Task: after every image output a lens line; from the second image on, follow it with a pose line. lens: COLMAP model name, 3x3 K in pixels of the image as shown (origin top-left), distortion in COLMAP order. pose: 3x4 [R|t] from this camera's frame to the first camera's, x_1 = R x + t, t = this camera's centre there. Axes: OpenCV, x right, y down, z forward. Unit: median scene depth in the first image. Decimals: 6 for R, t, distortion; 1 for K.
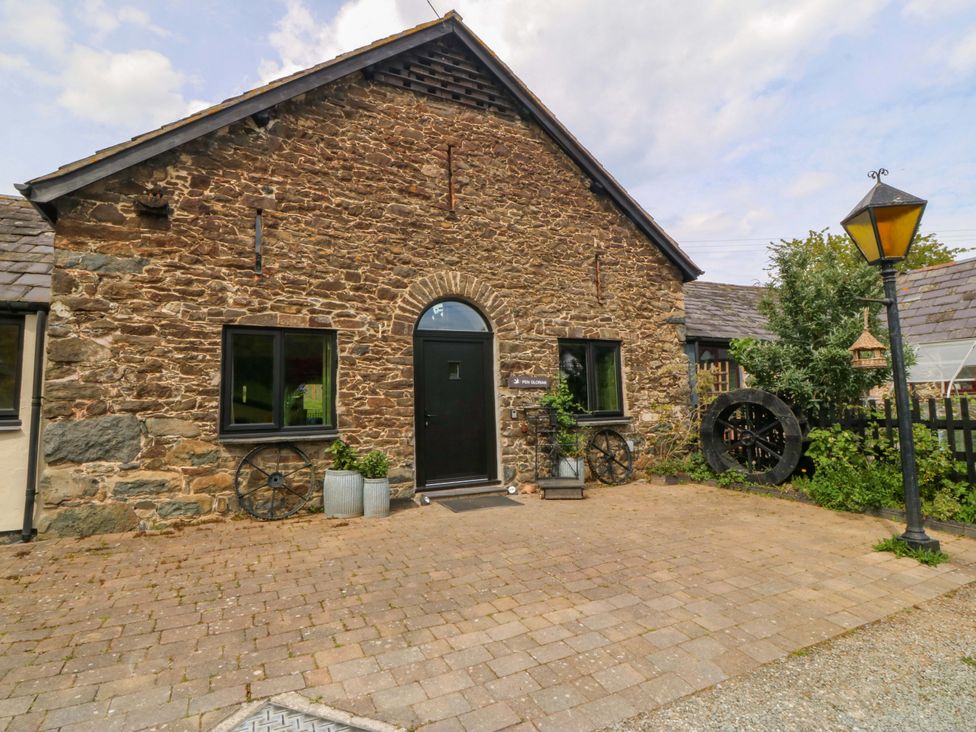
lens RADIAL K [[510.7, 0, 489.1], [0, 510.7, 354.5], [0, 0, 1]] dist [-0.000477, -0.011830]
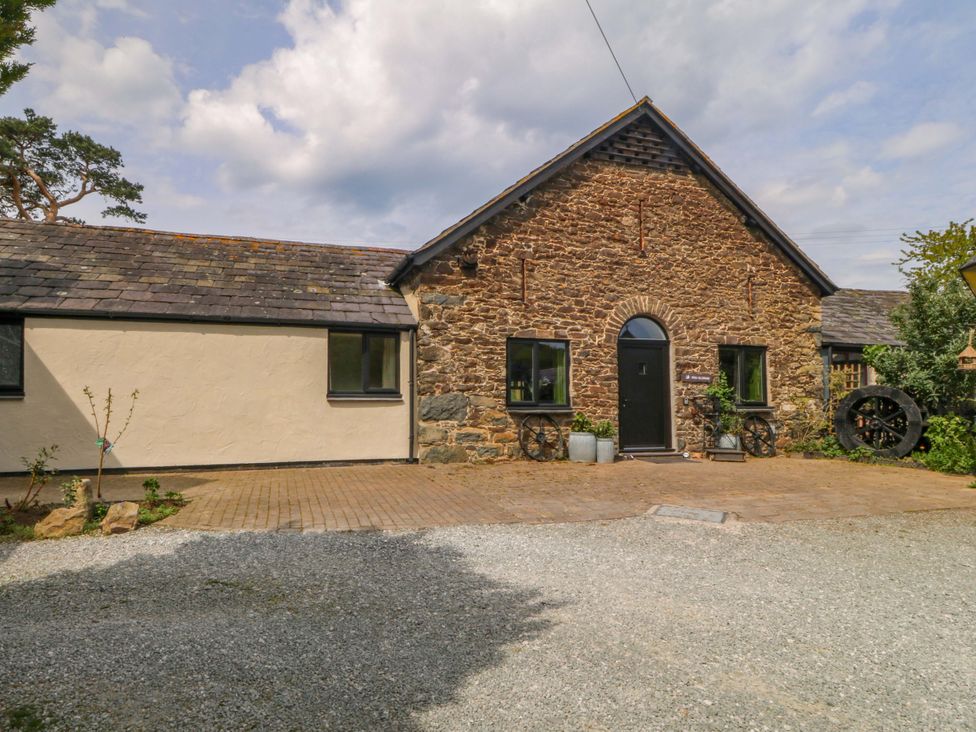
lens RADIAL K [[506.9, 0, 488.6], [0, 506.9, 385.7], [0, 0, 1]] dist [0.000634, -0.014985]
pose [[0.984773, 0.017058, -0.173007, -0.247805], [-0.006043, 0.997932, 0.063995, -0.007740], [0.173741, -0.061975, 0.982839, -0.433933]]
